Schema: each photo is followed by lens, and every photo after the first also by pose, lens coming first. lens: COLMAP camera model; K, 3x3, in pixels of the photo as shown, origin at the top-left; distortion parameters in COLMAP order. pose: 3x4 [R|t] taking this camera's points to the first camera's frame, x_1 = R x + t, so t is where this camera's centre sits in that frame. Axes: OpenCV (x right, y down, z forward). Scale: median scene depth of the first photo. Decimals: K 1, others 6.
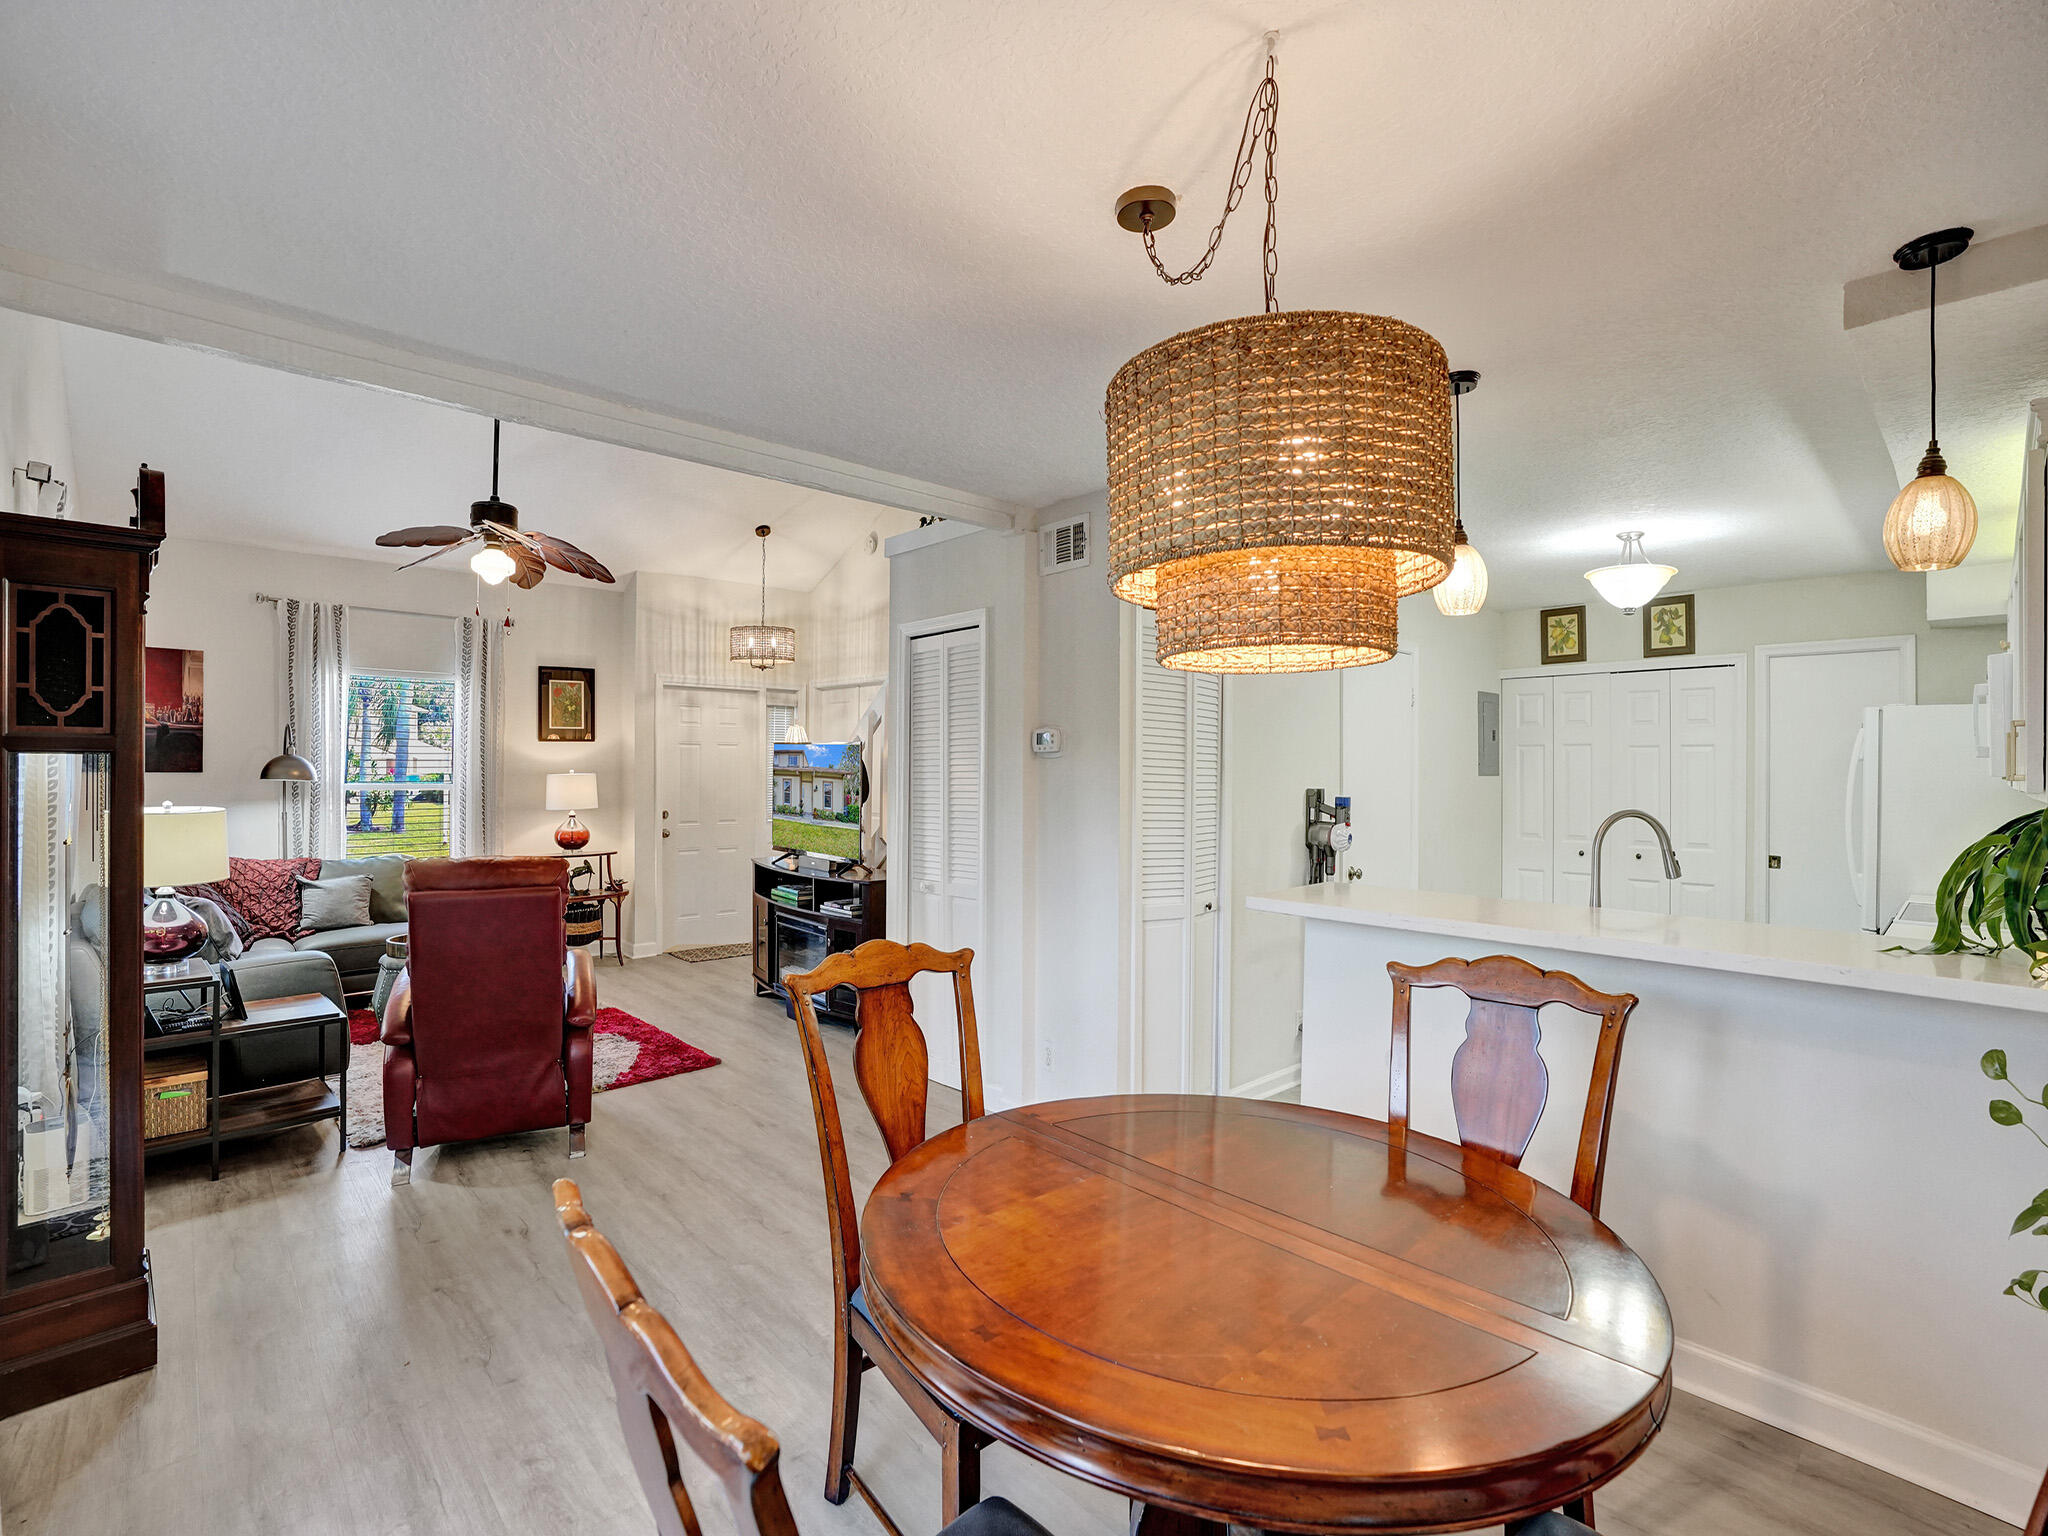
lens RADIAL K [[938.3, 0, 1013.2], [0, 938.3, 774.5], [0, 0, 1]] dist [-0.040811, 0.000440]
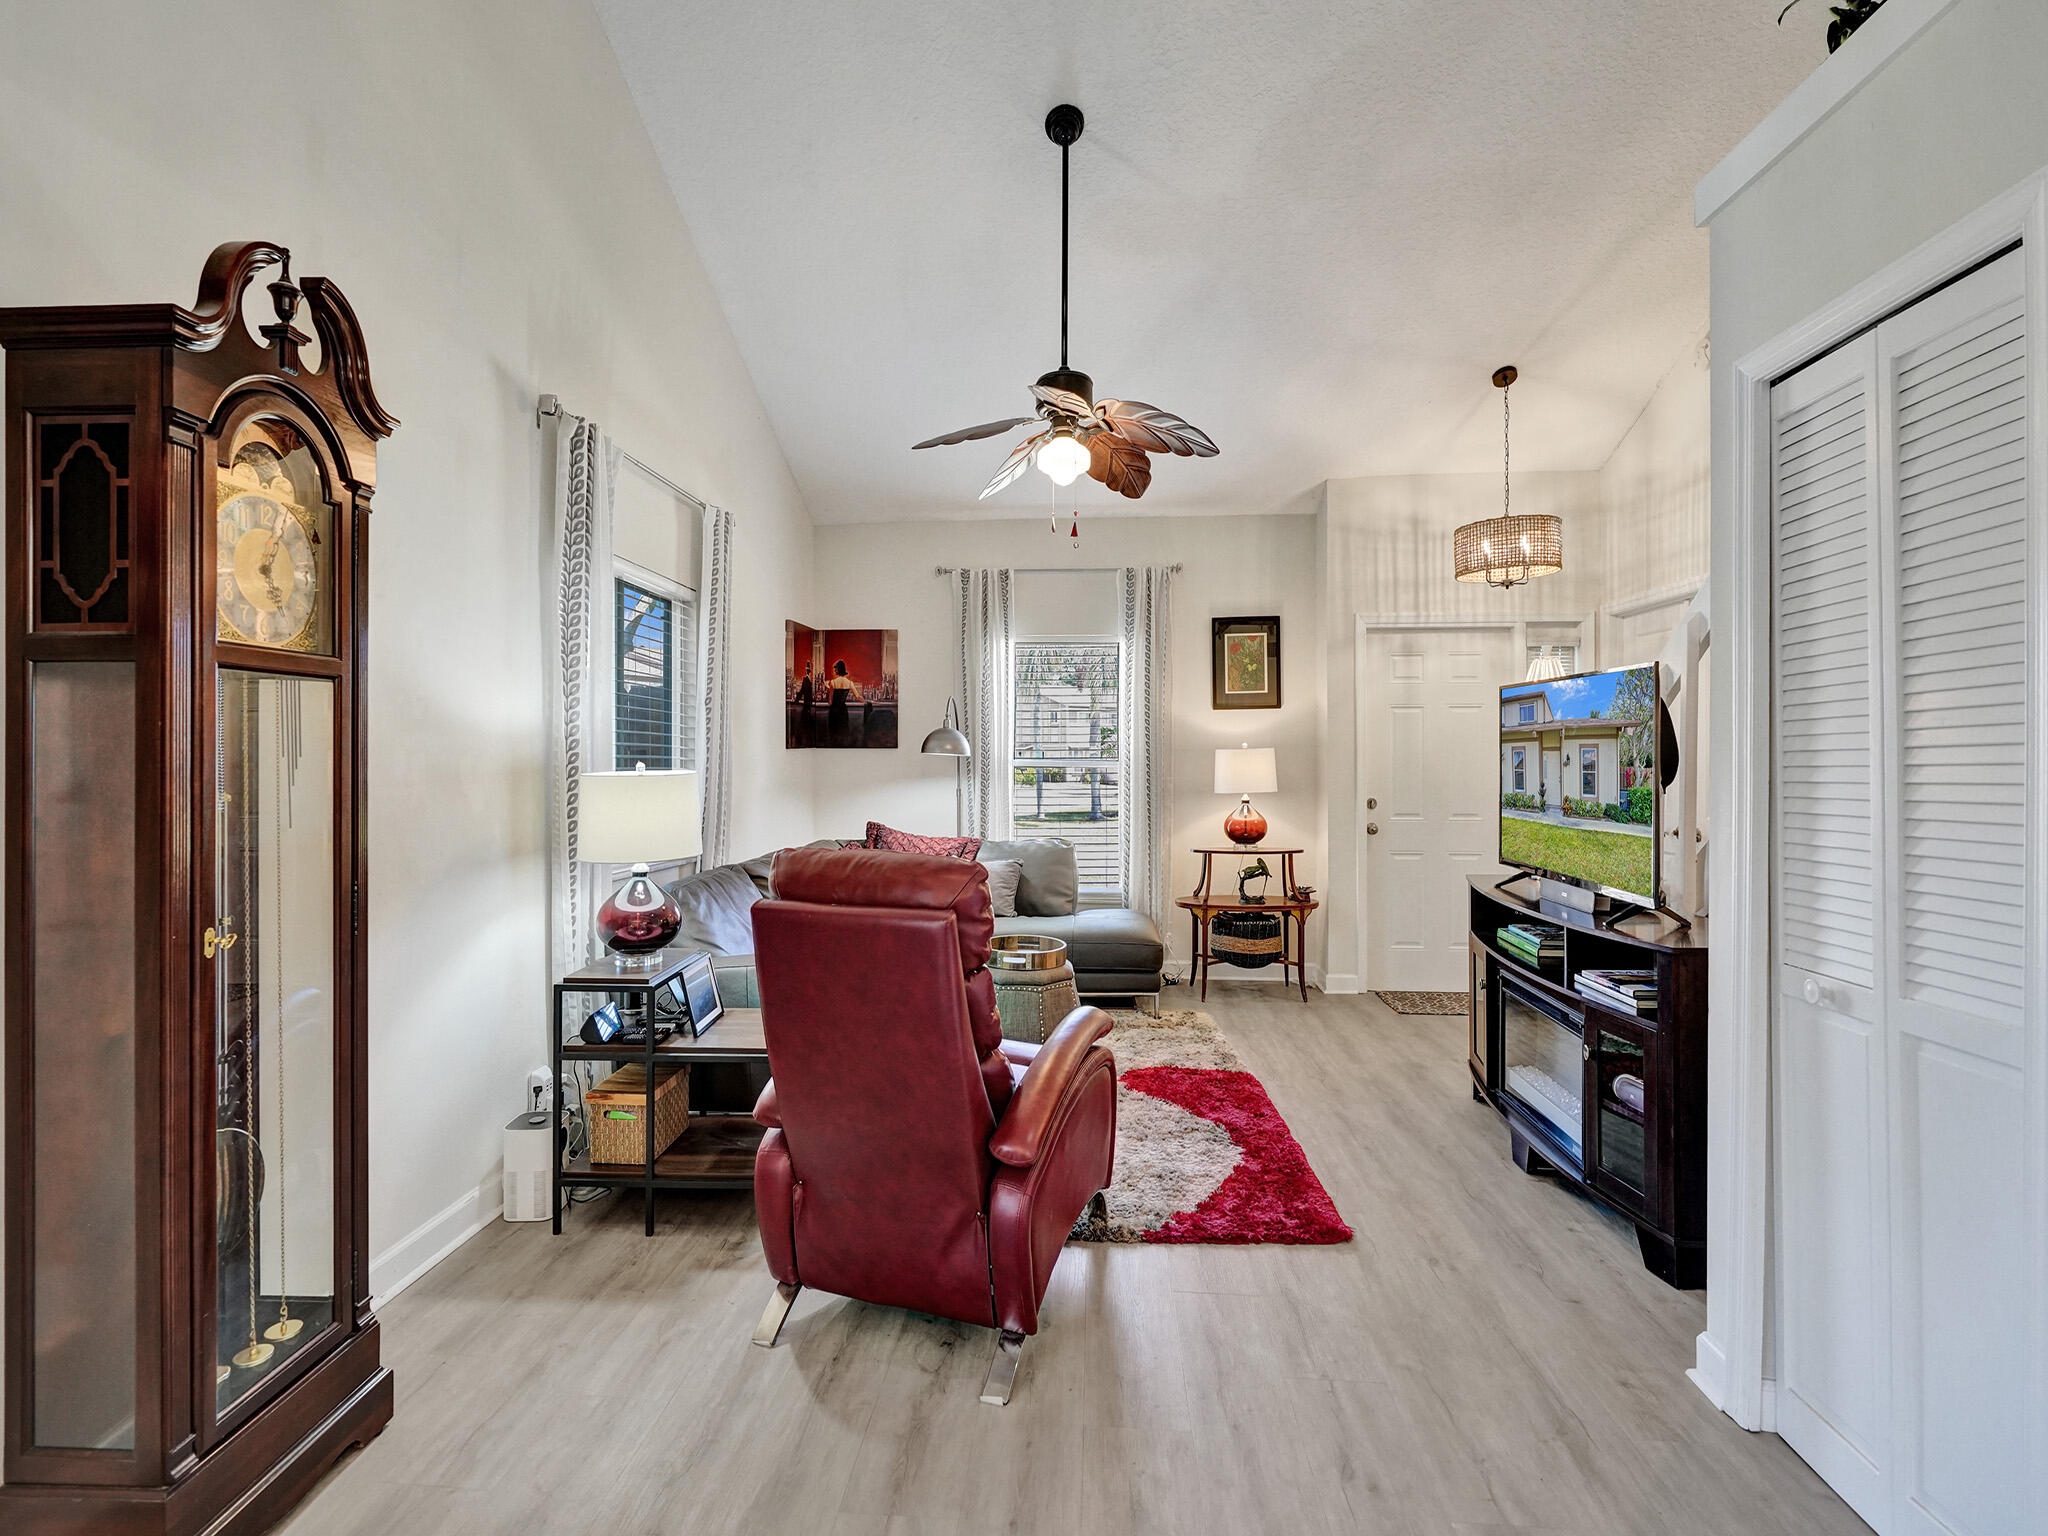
lens RADIAL K [[927.3, 0, 1026.3], [0, 927.3, 756.1], [0, 0, 1]] dist [-0.004708, -0.000236]
pose [[0.682160, -0.009567, -0.731141, -0.029302], [-0.000962, 0.999902, -0.013981, 0.020300], [0.731202, 0.010241, 0.682084, 0.384071]]
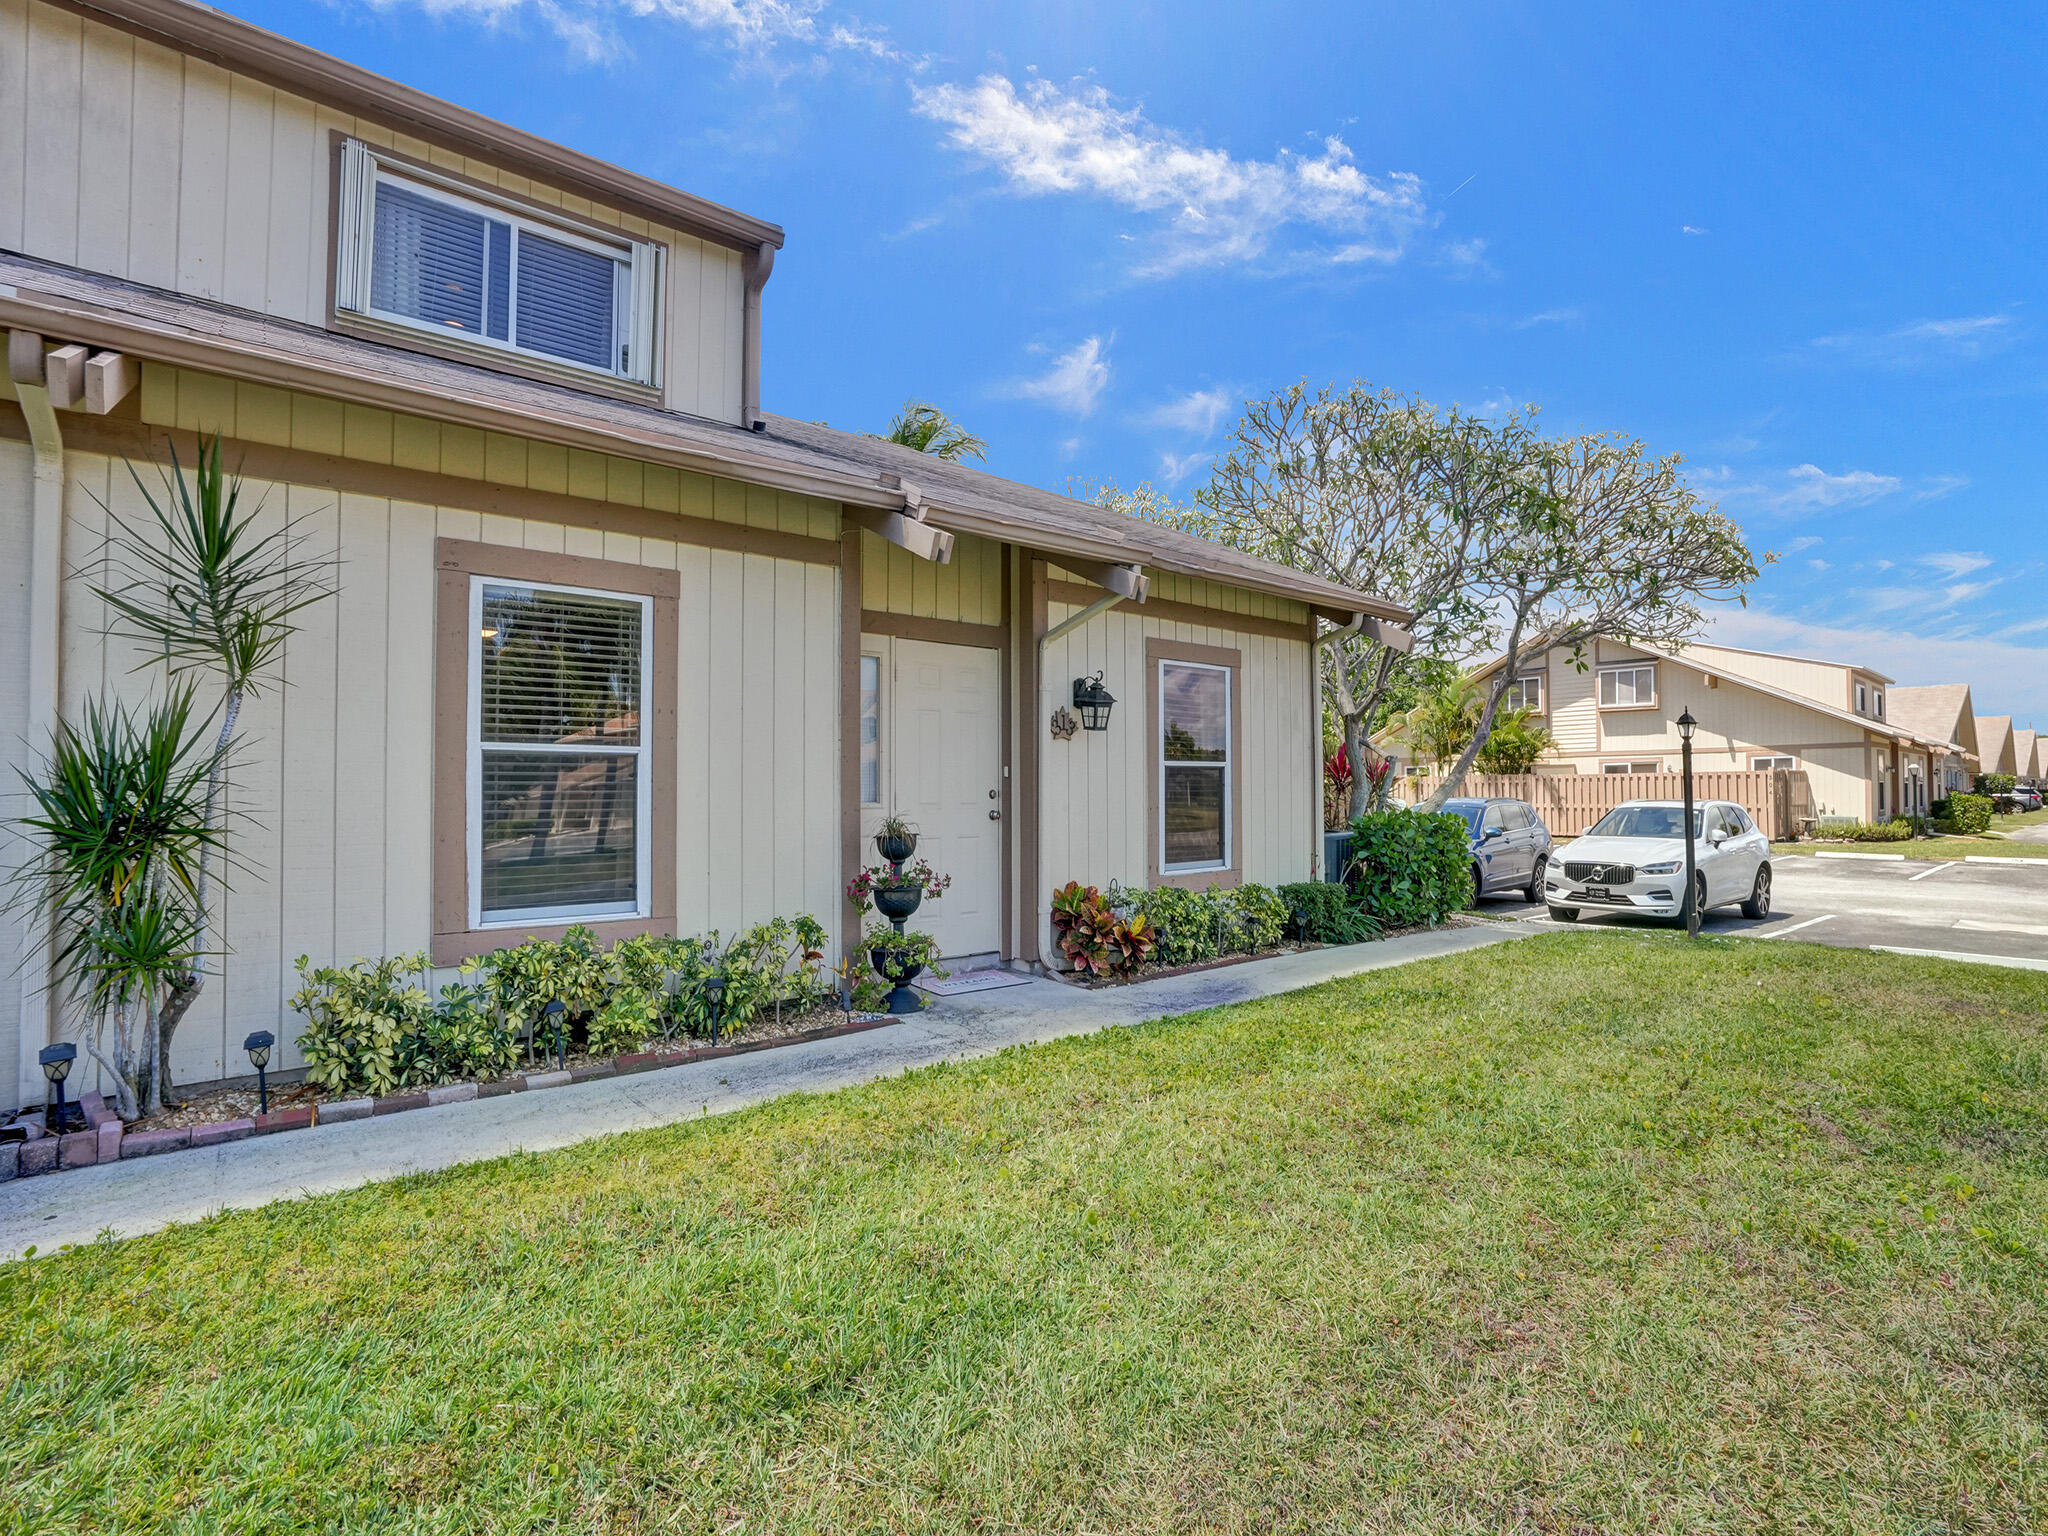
lens RADIAL K [[964.0, 0, 989.1], [0, 964.0, 769.3], [0, 0, 1]] dist [-0.001795, 0.000392]
pose [[0.124722, 0.021074, 0.991968, -0.308924], [0.035794, 0.999028, -0.025724, 0.023832], [-0.991546, 0.038715, 0.123847, 0.956837]]
